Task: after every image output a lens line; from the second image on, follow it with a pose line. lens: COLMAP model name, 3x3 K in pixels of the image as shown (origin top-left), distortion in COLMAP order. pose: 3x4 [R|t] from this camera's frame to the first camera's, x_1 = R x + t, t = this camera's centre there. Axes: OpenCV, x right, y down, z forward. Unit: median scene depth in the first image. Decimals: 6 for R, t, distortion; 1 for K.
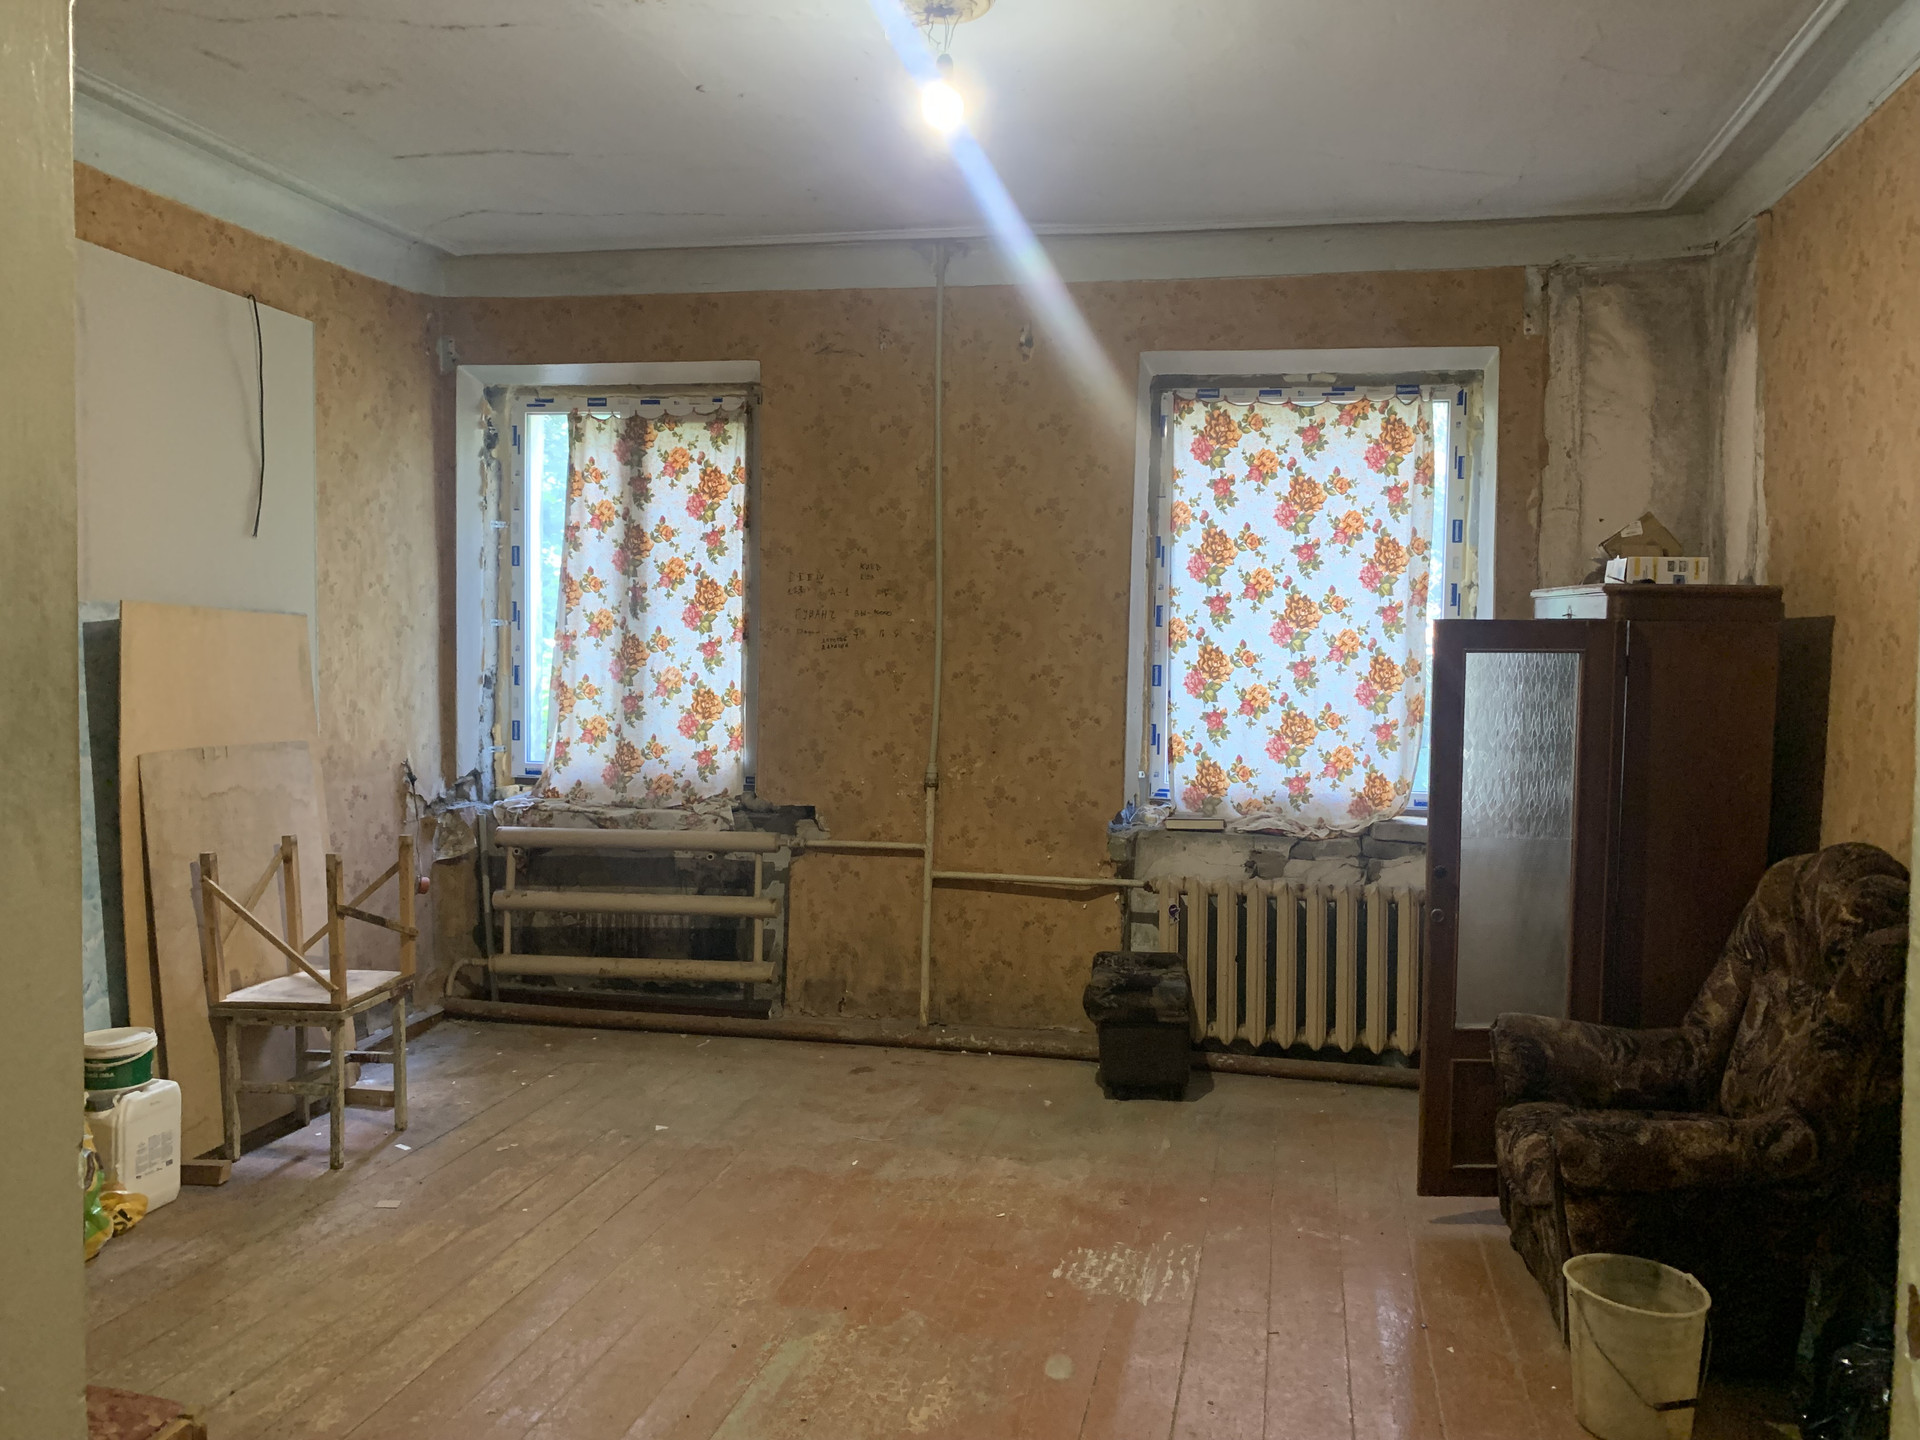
lens RADIAL K [[1502.6, 0, 956.3], [0, 1502.6, 655.5], [0, 0, 1]] dist [0.268819, -0.346380]
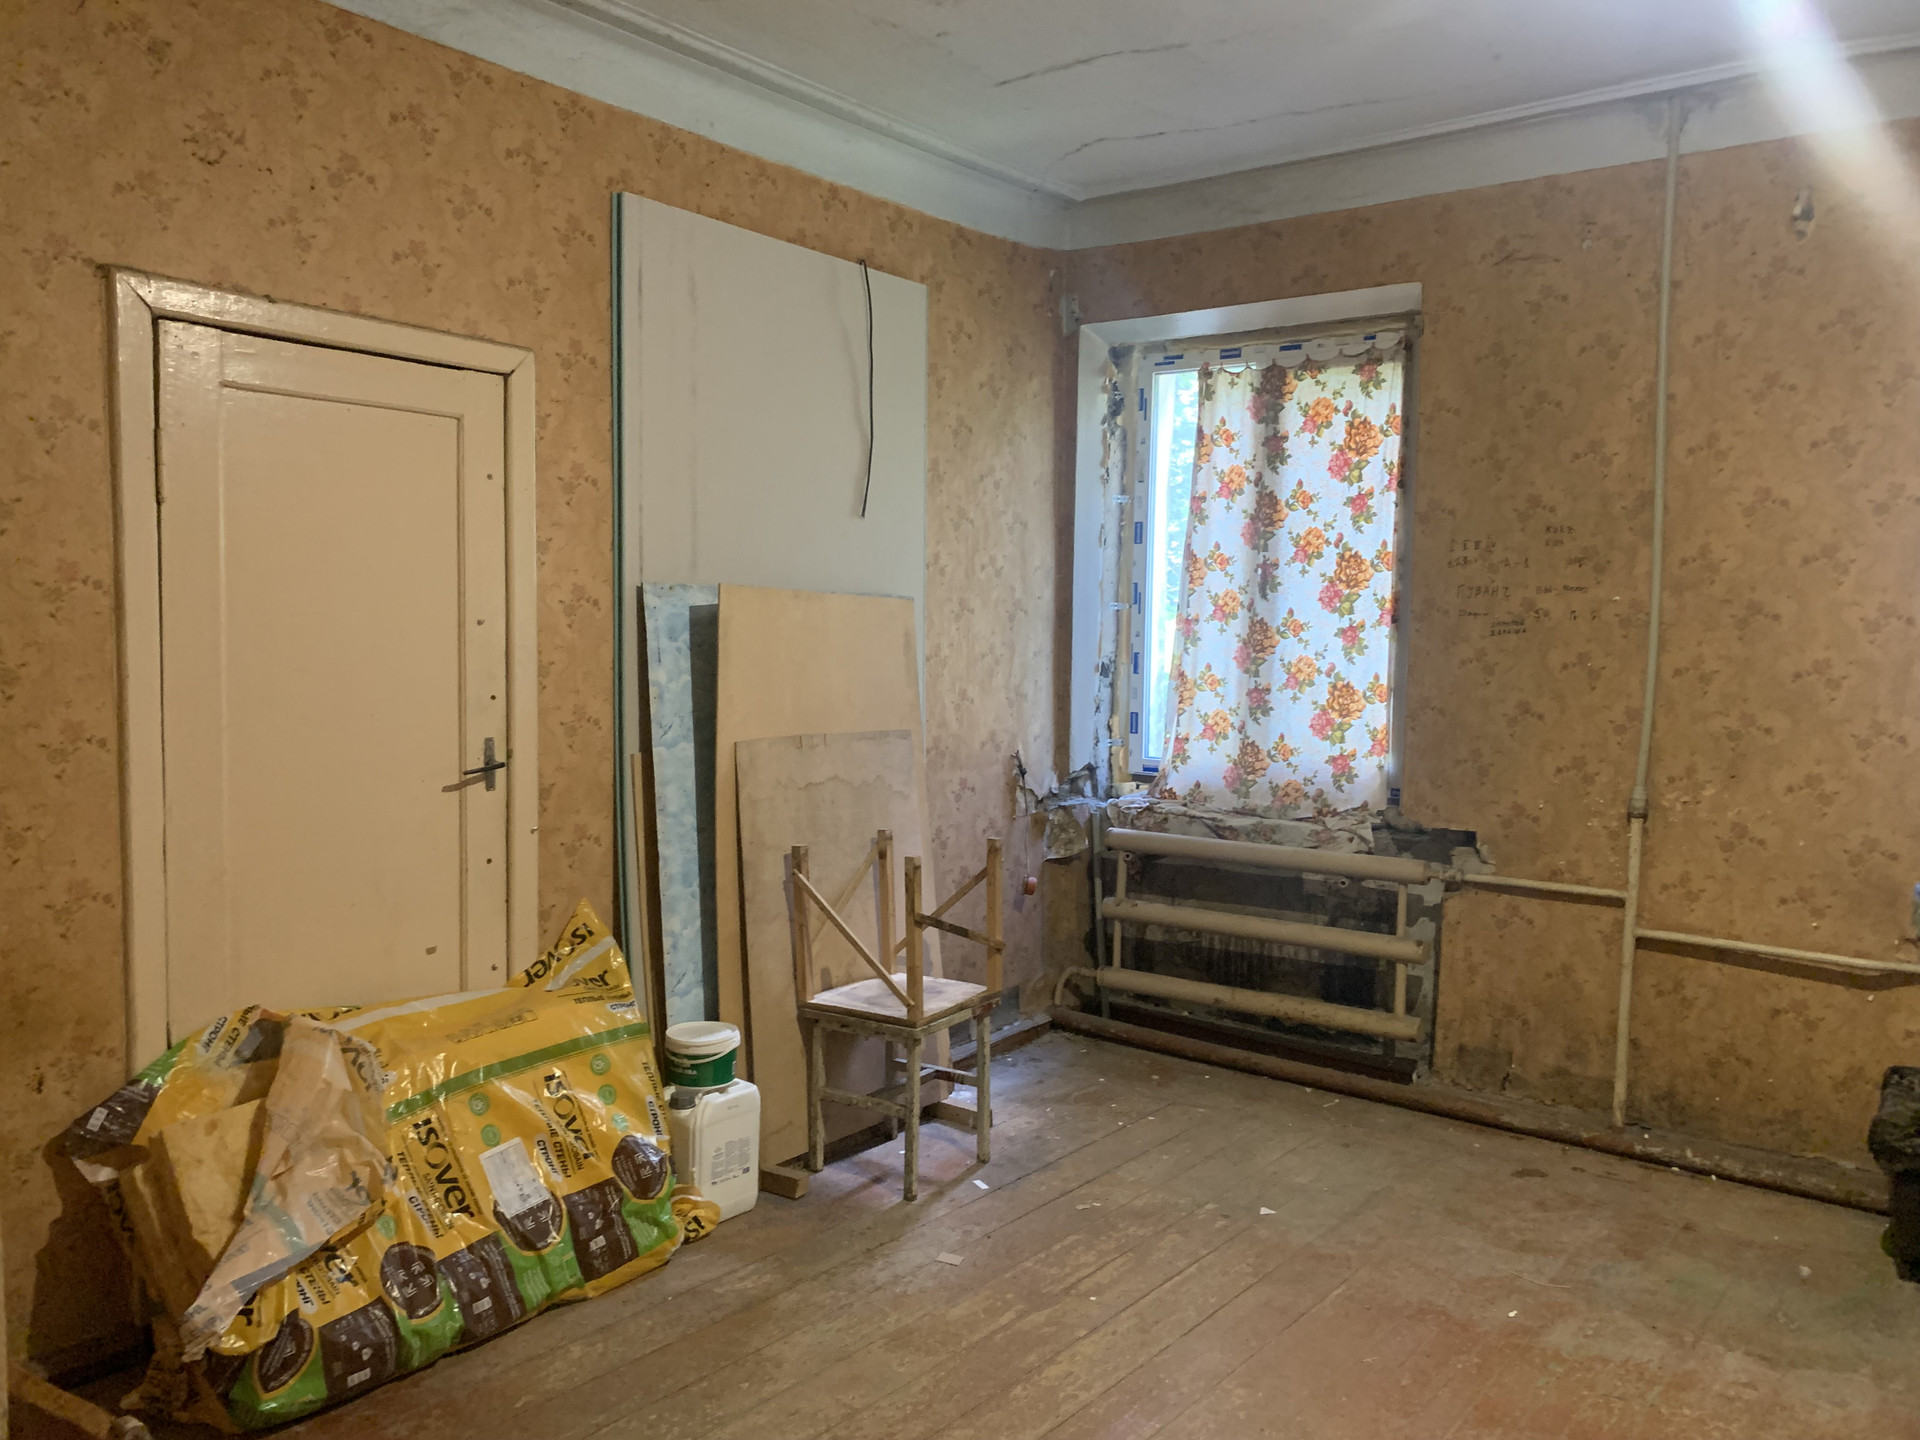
lens RADIAL K [[1449.6, 0, 946.8], [0, 1449.6, 708.4], [0, 0, 1]] dist [0.029878, -0.034830]
pose [[0.895562, 0.028594, -0.444016, -0.003978], [-0.006871, 0.998703, 0.050457, -0.002685], [0.444883, -0.042136, 0.894597, 0.191134]]
